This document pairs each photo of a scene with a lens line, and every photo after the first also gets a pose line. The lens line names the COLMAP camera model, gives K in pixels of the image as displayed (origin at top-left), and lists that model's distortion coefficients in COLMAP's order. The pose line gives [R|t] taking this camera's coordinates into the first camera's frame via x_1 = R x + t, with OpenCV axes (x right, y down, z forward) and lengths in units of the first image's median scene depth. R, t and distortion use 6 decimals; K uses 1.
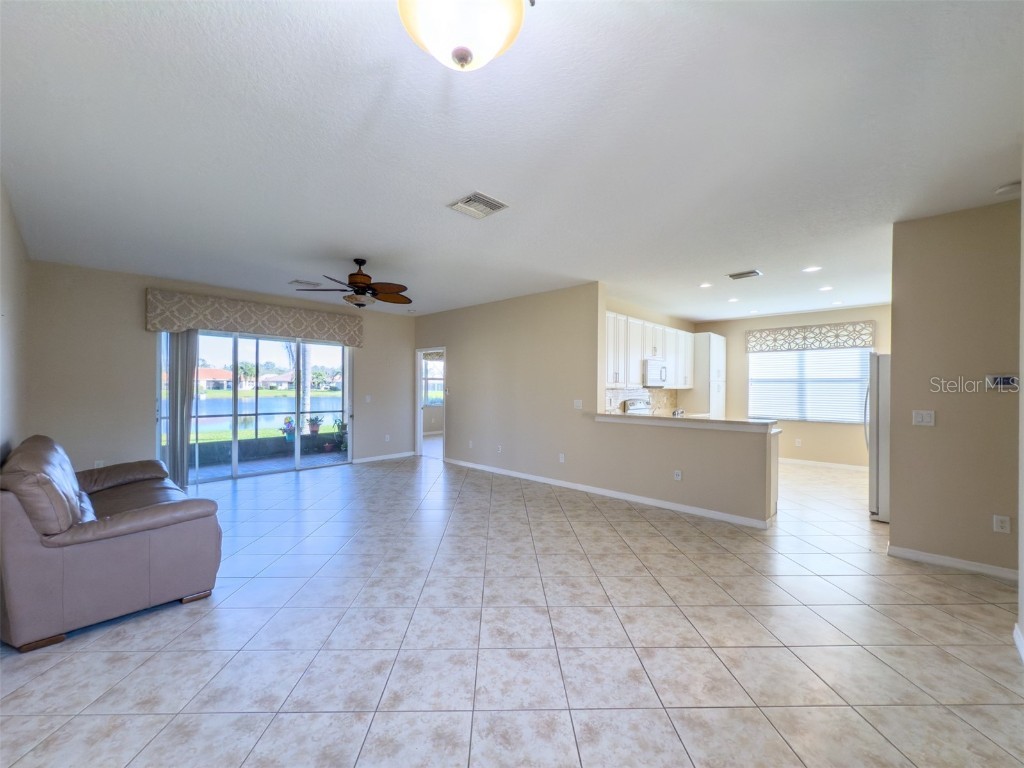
lens RADIAL K [[413.2, 0, 513.2], [0, 413.2, 385.9], [0, 0, 1]] dist [0.001739, 0.000067]
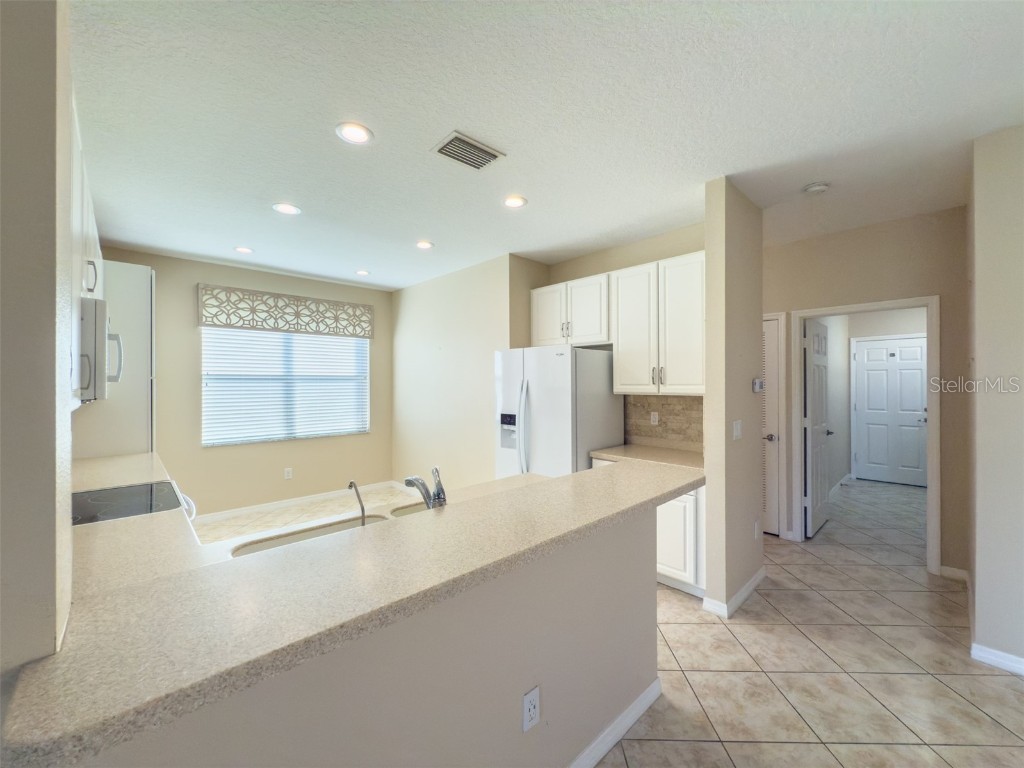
lens RADIAL K [[402.3, 0, 501.5], [0, 402.3, 389.8], [0, 0, 1]] dist [0.003527, 0.000025]
pose [[0.078716, -0.016042, 0.996768, 0.081658], [0.008625, 0.999844, 0.015410, -0.001751], [-0.996860, 0.007384, 0.078842, 0.616349]]
